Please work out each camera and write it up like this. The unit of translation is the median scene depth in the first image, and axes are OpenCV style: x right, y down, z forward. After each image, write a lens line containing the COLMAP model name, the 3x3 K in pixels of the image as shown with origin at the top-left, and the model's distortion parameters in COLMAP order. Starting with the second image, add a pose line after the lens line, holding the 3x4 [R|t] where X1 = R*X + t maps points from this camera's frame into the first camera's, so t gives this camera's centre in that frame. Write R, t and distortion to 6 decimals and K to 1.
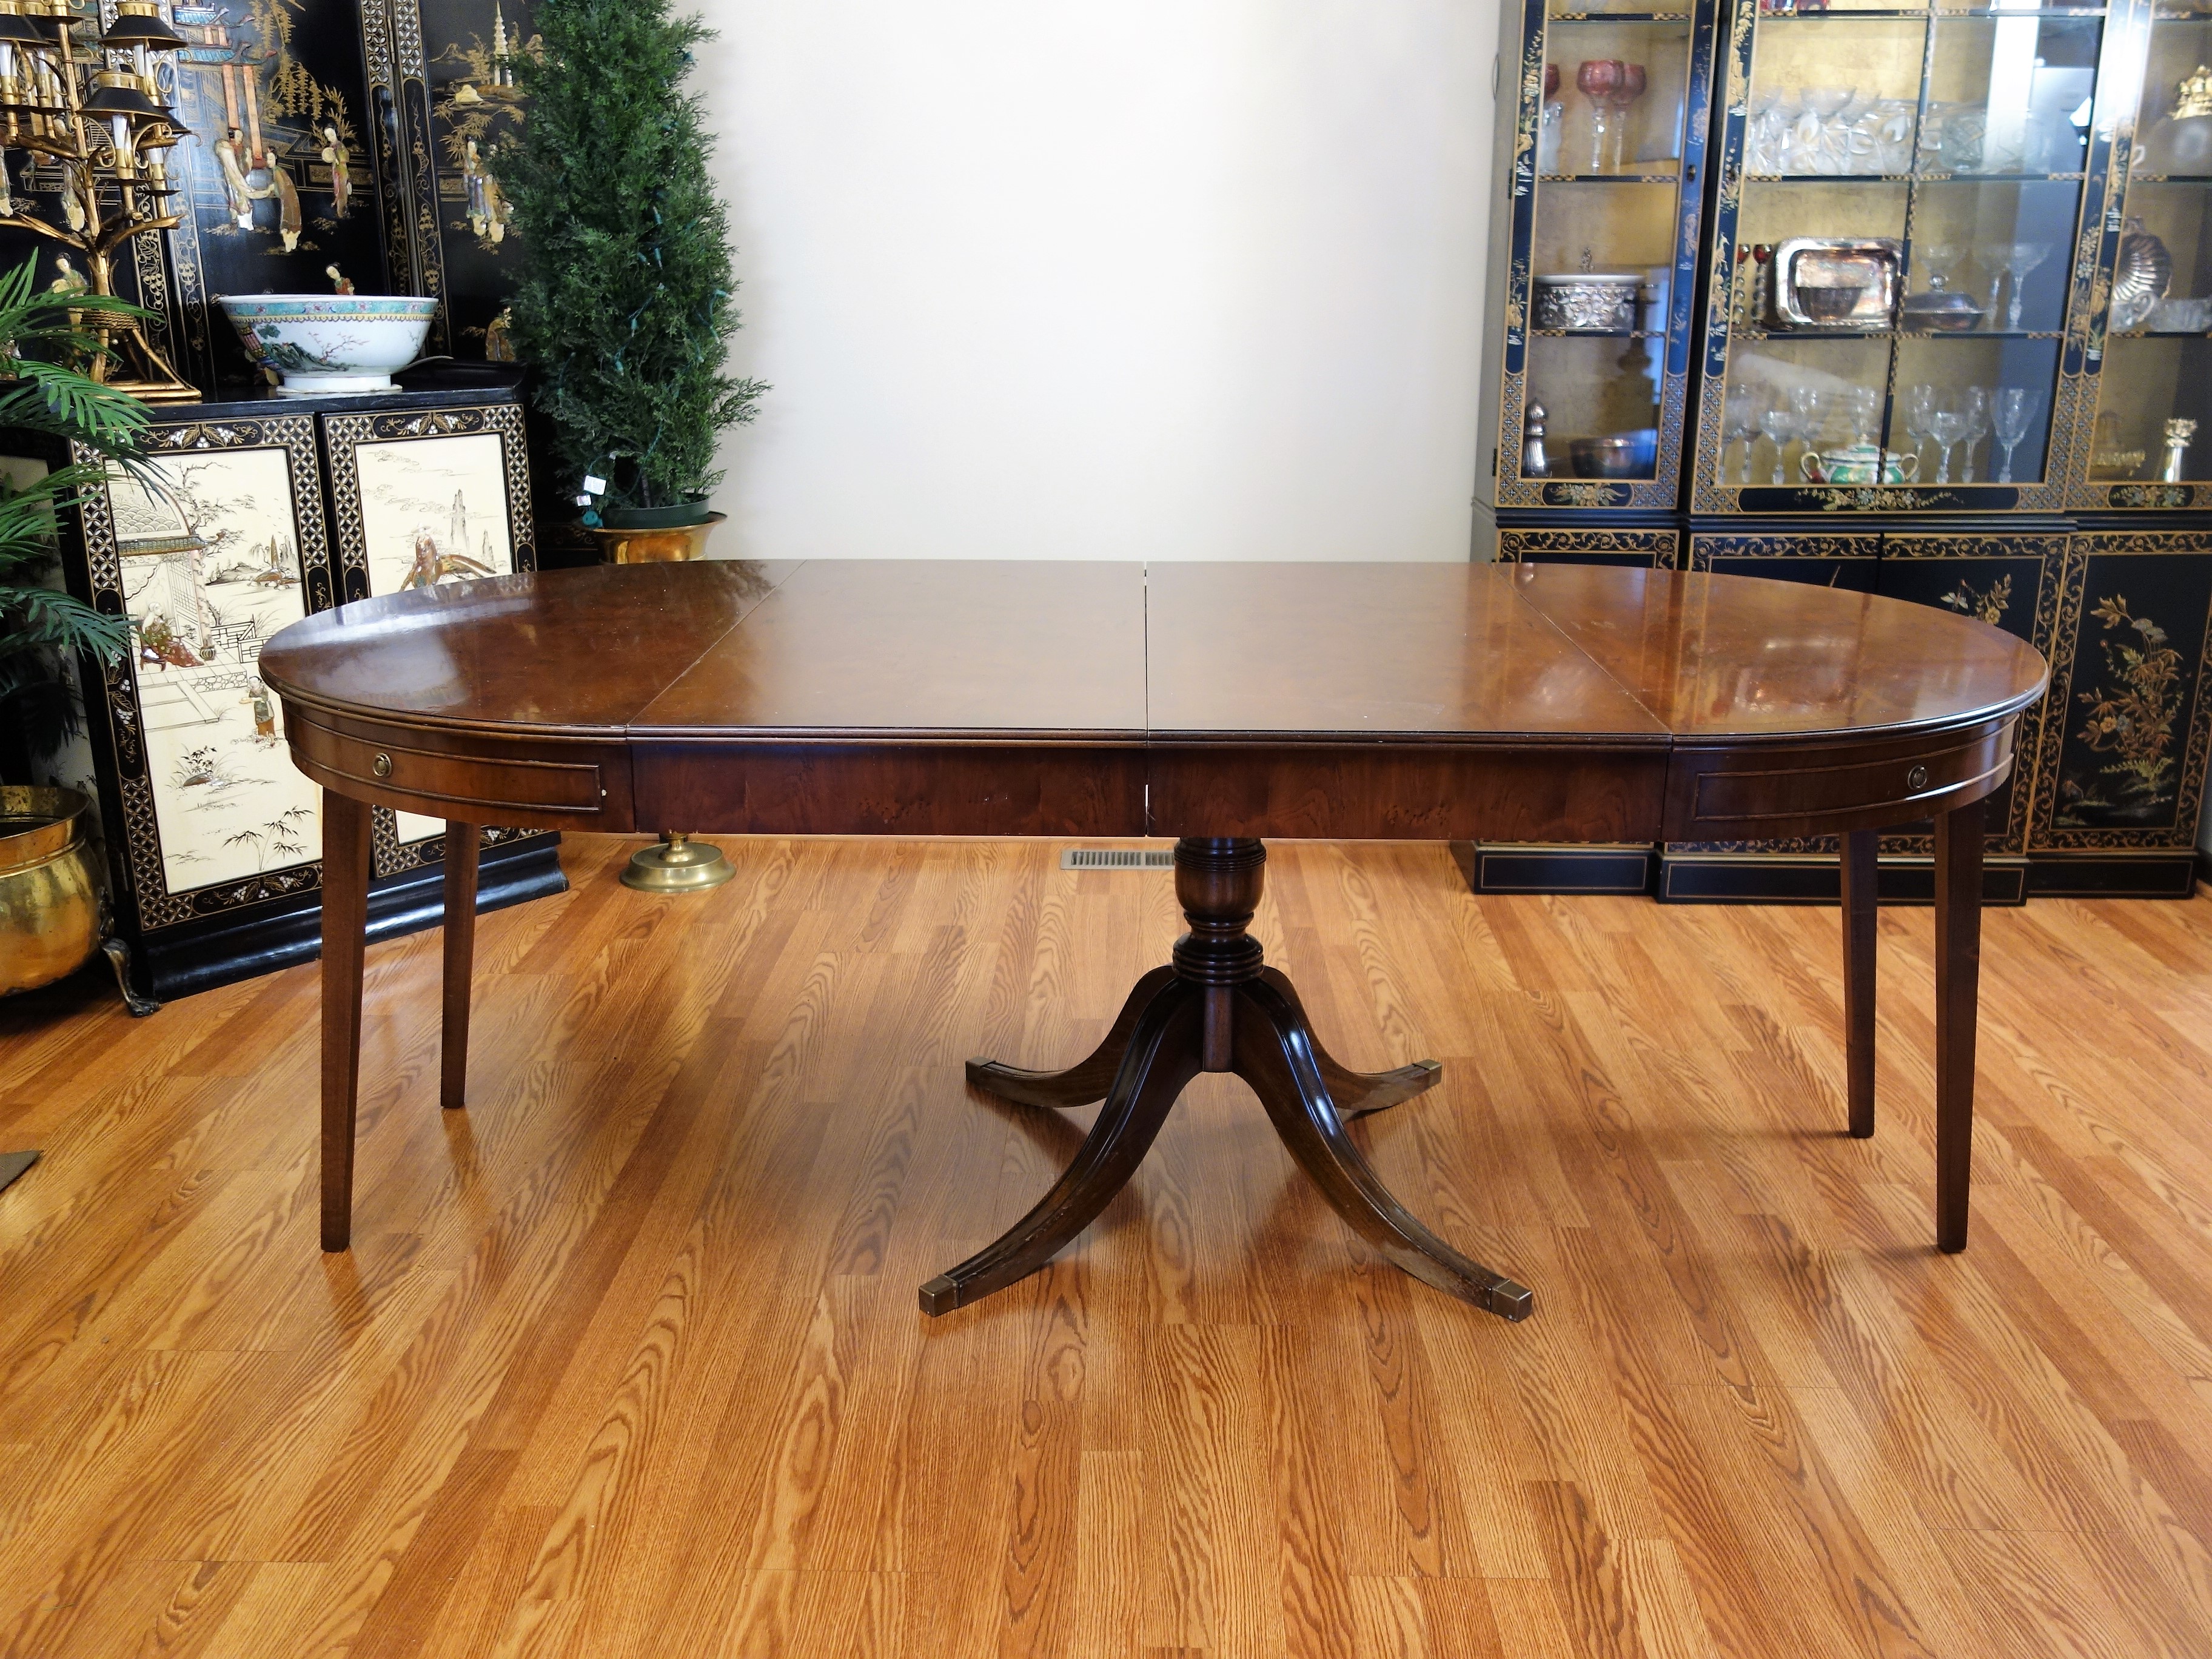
lens RADIAL K [[1953.8, 0, 1100.6], [0, 1953.8, 838.5], [0, 0, 1]] dist [0.009149, -0.008424]
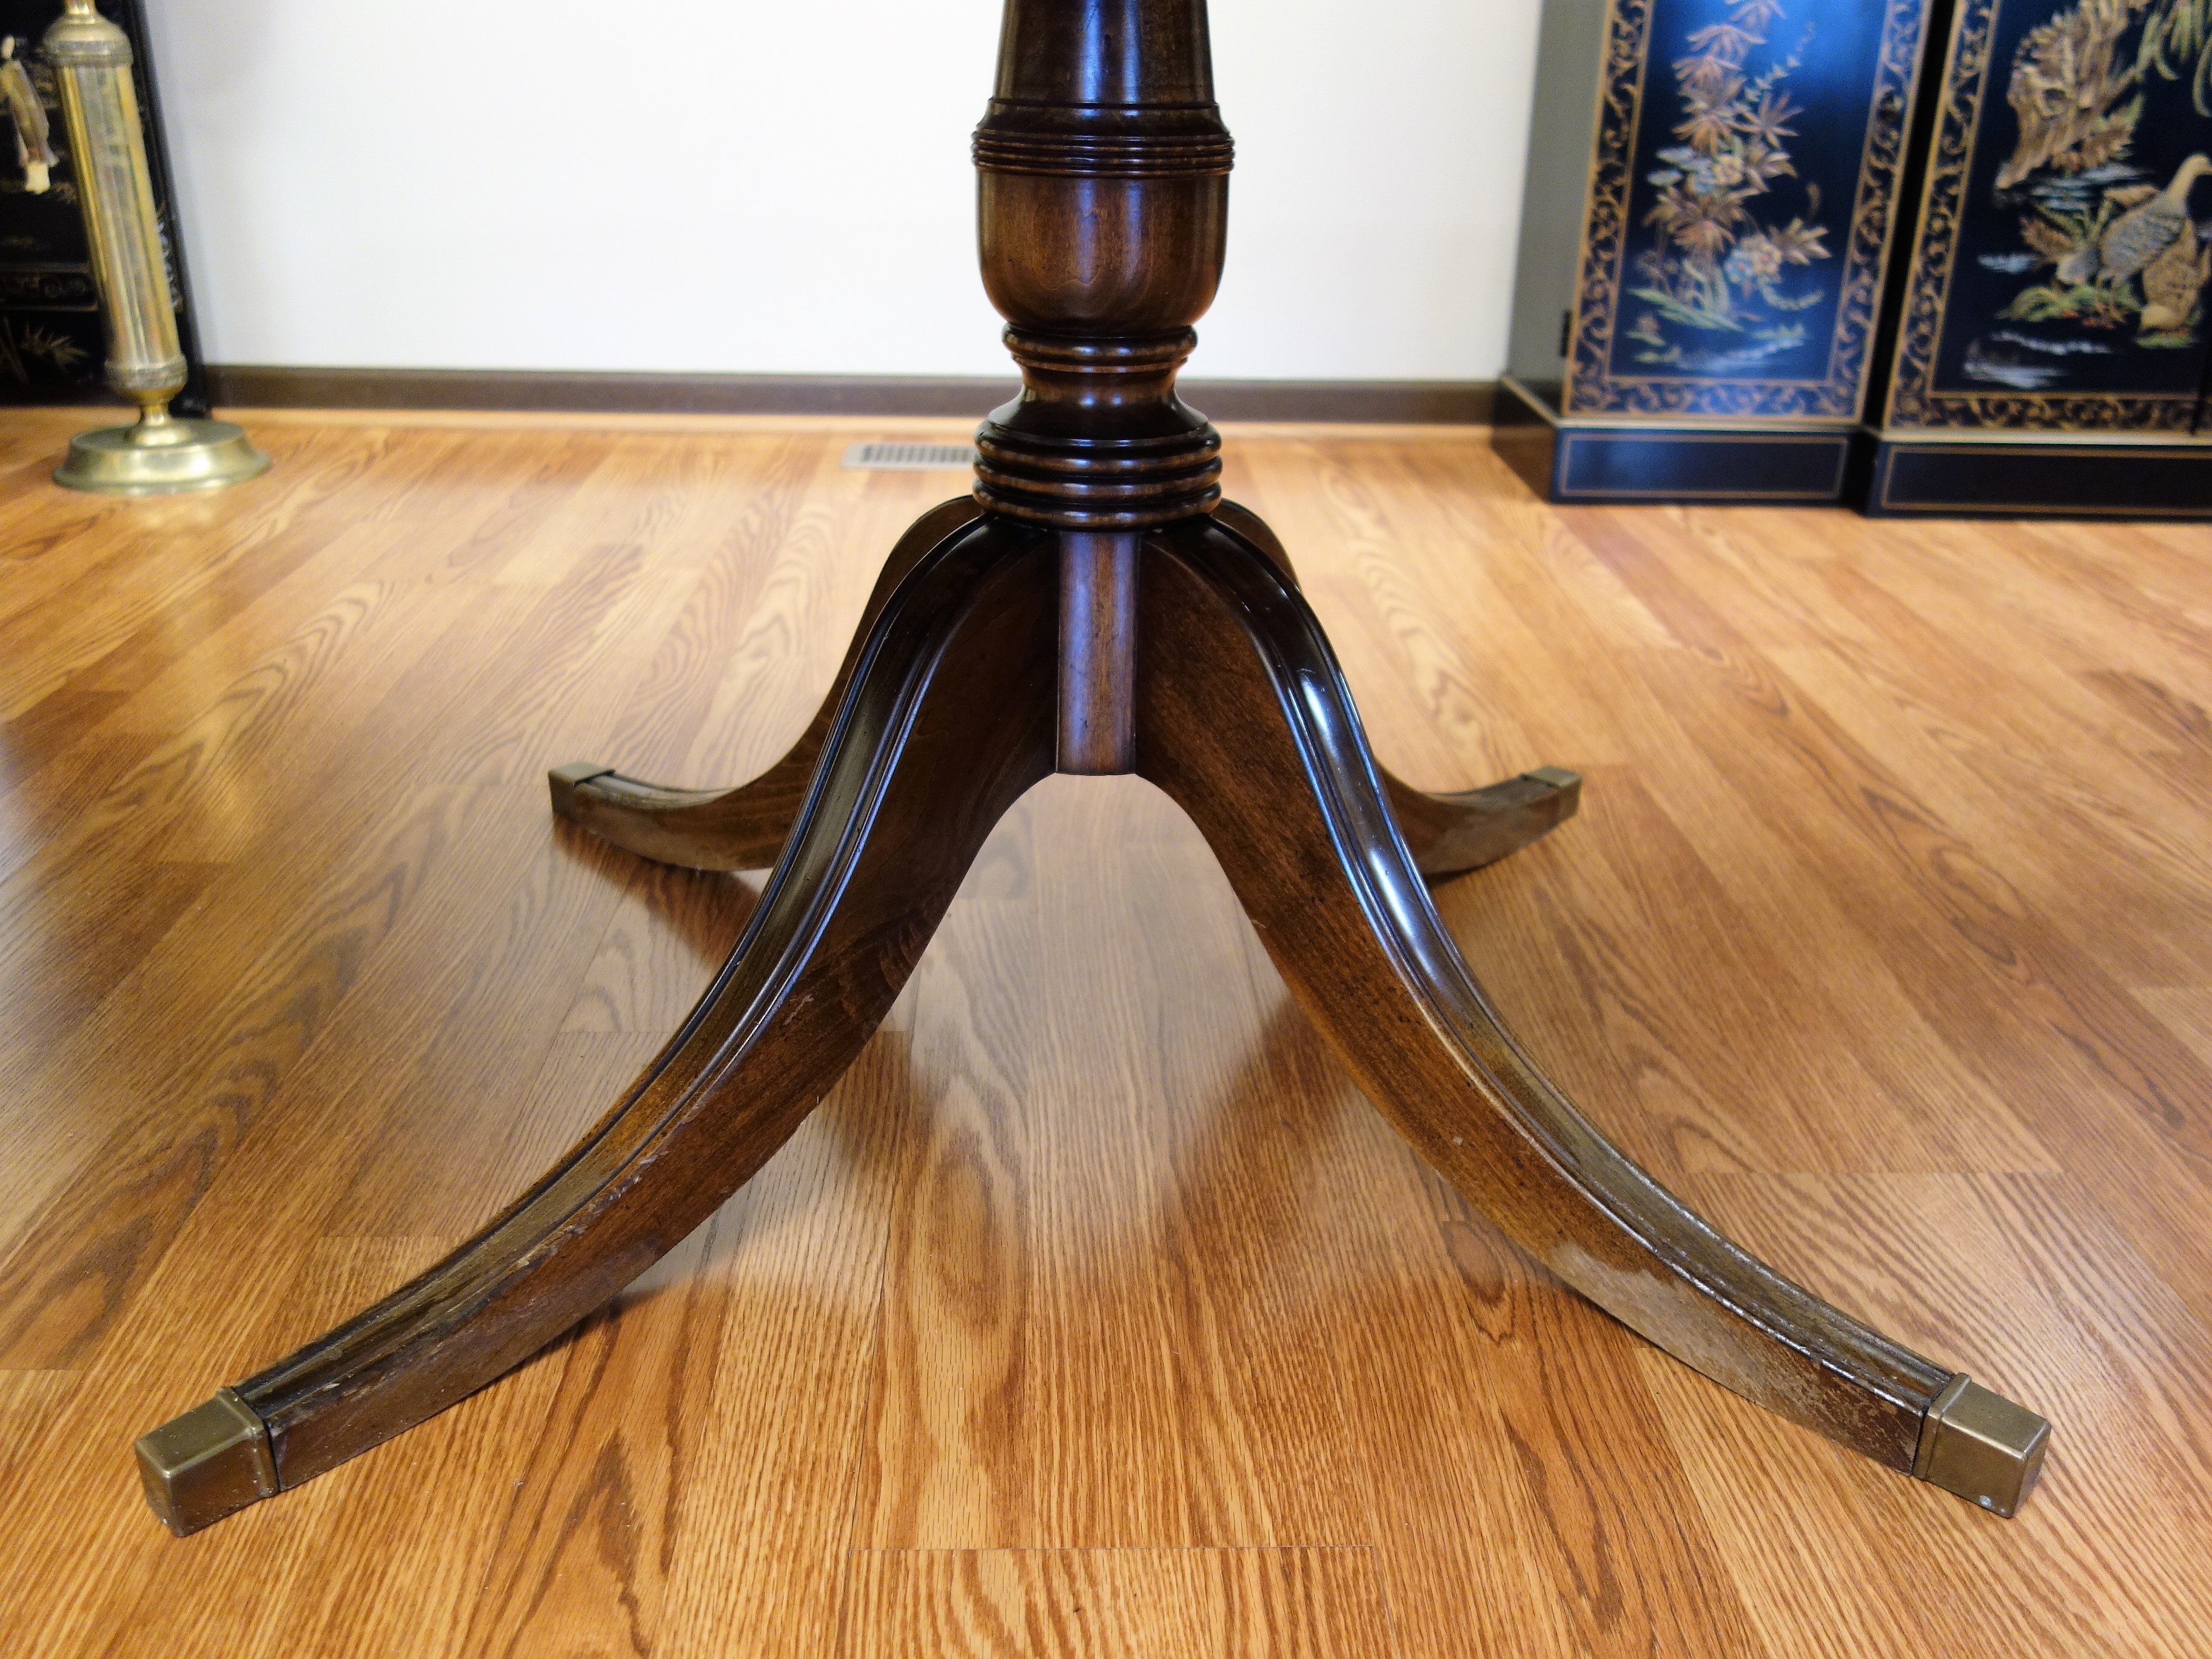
lens RADIAL K [[1953.8, 0, 1103.0], [0, 1953.8, 833.8], [0, 0, 1]] dist [0.009149, -0.008424]
pose [[0.998572, -0.003513, 0.053299, 0.033683], [-0.002735, 0.993164, 0.116695, 0.071173], [-0.053344, -0.116674, 0.991737, 0.513455]]
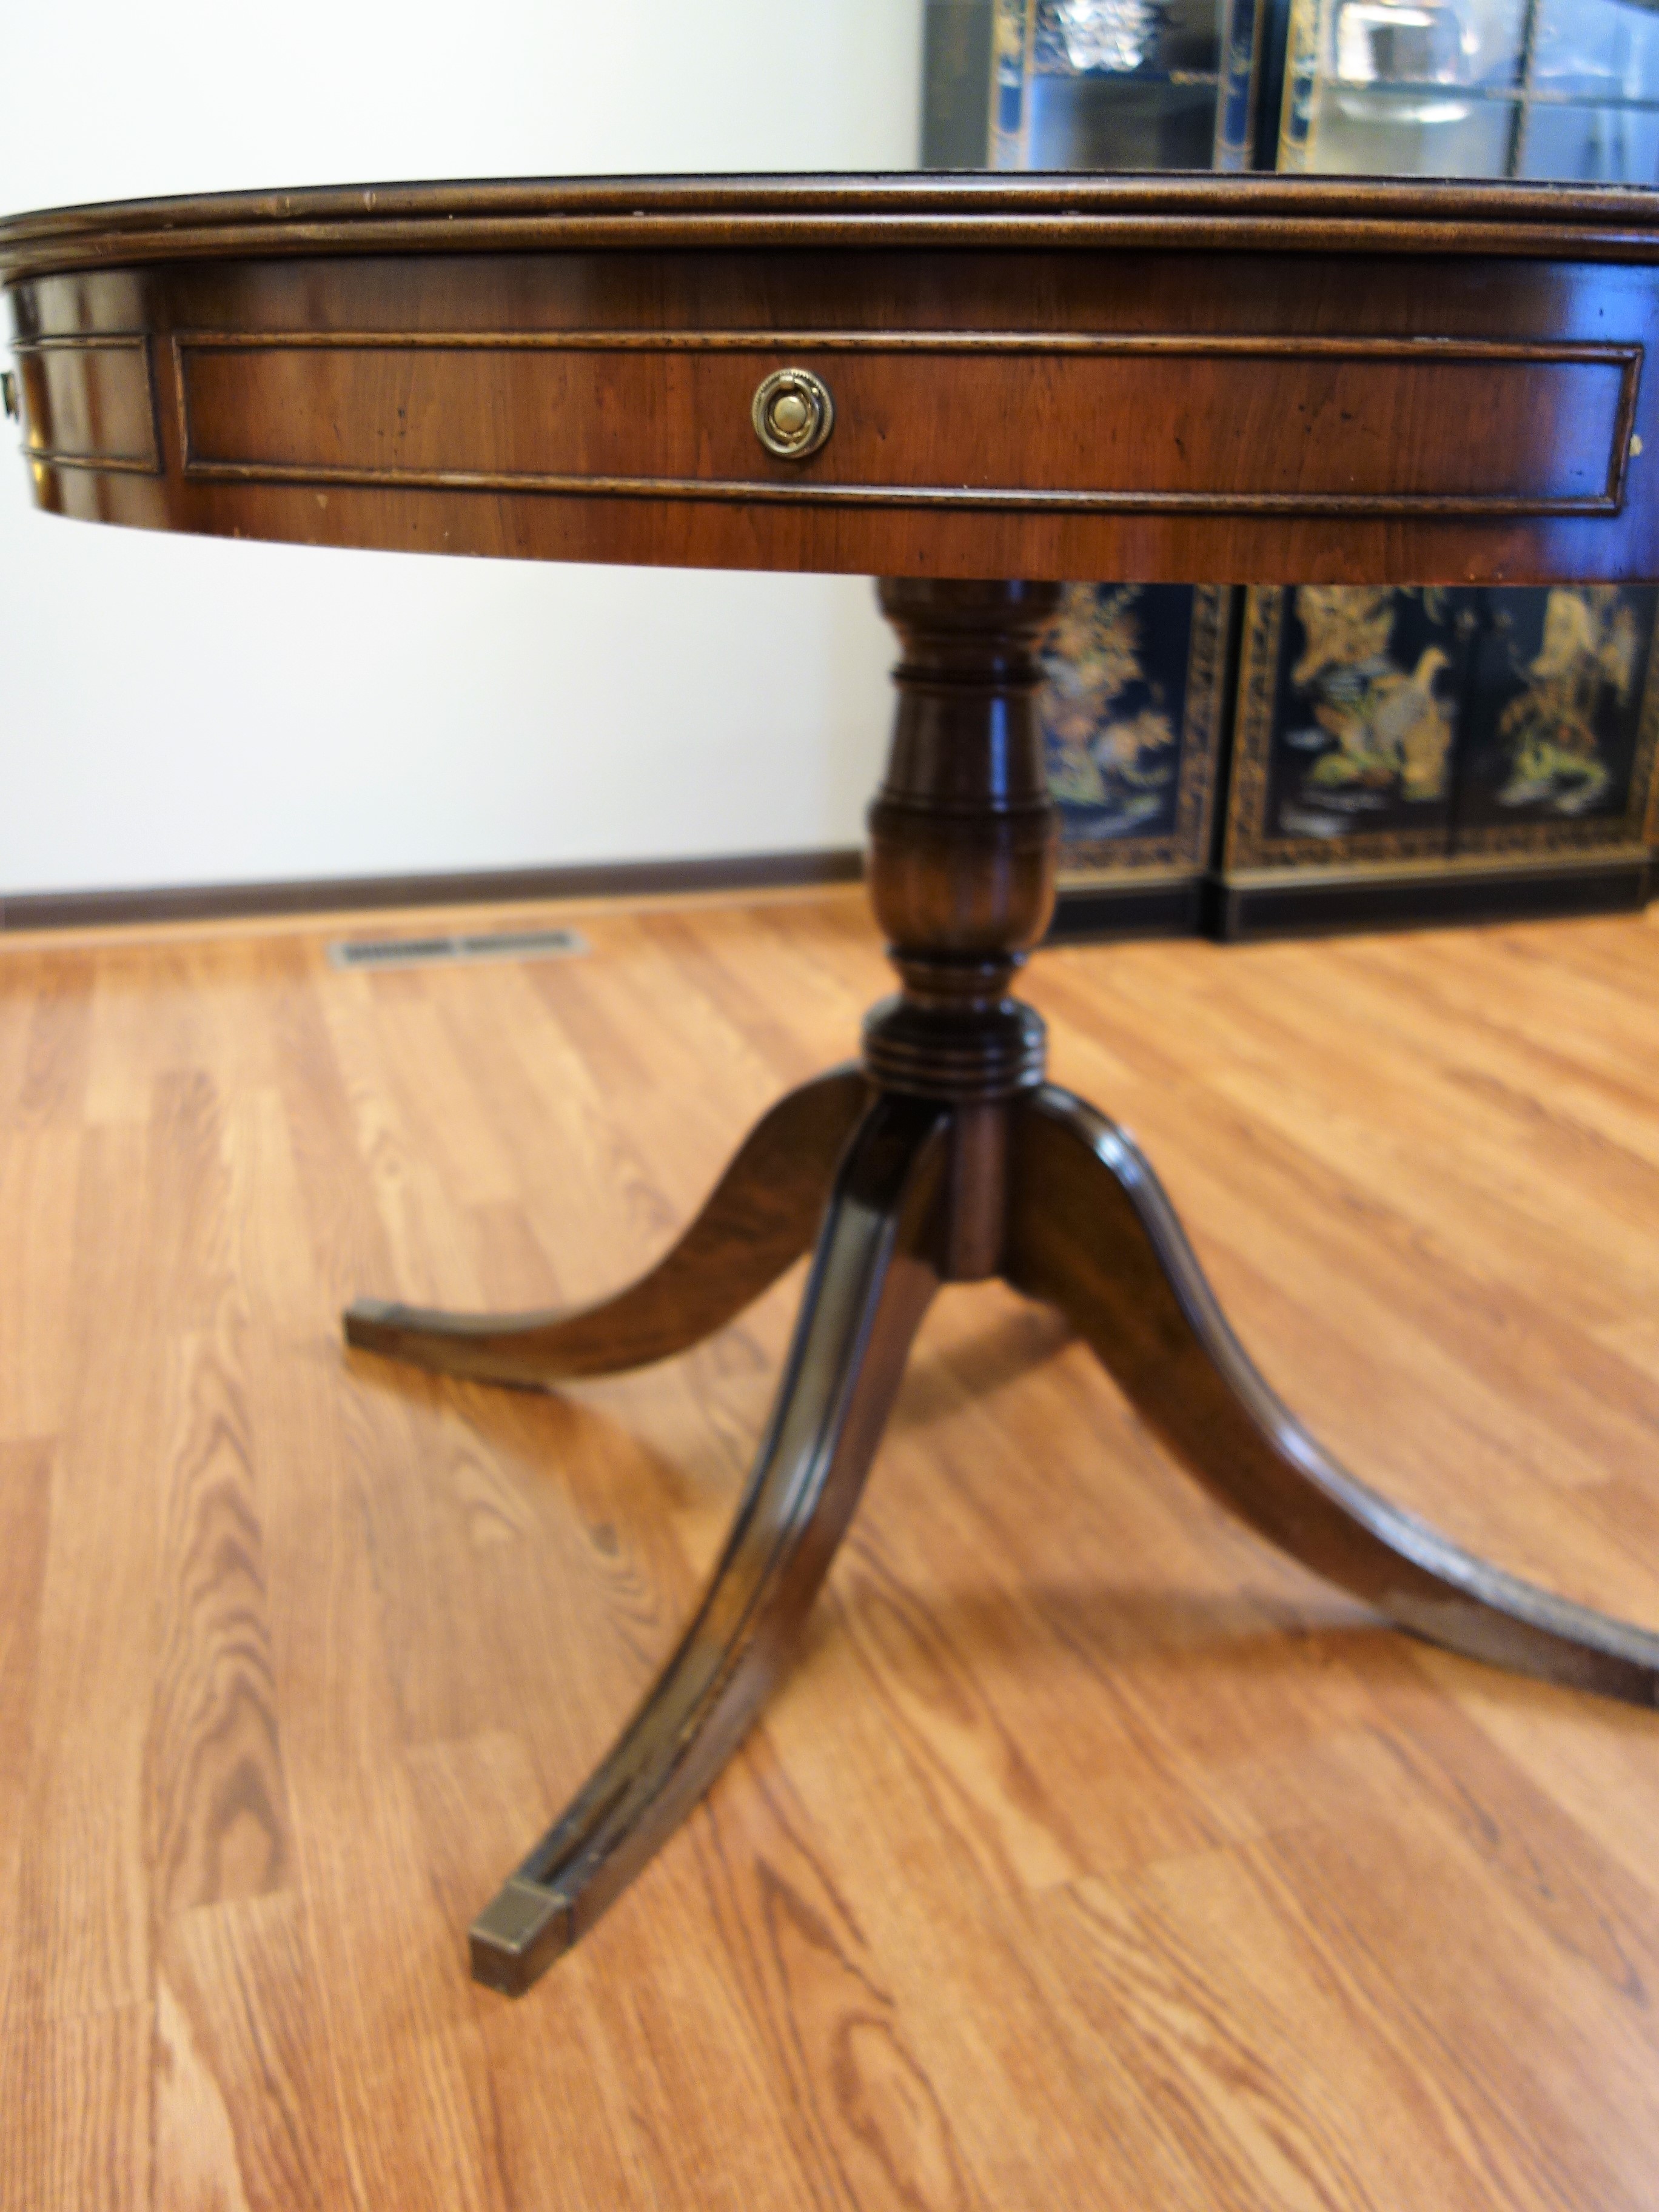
lens RADIAL K [[1953.8, 0, 813.5], [0, 1953.8, 1108.1], [0, 0, 1]] dist [0.009149, -0.008424]
pose [[0.945471, -0.098125, 0.310575, -0.093332], [0.078738, 0.994116, 0.074388, 0.032069], [-0.316047, -0.045878, 0.947634, 0.454450]]
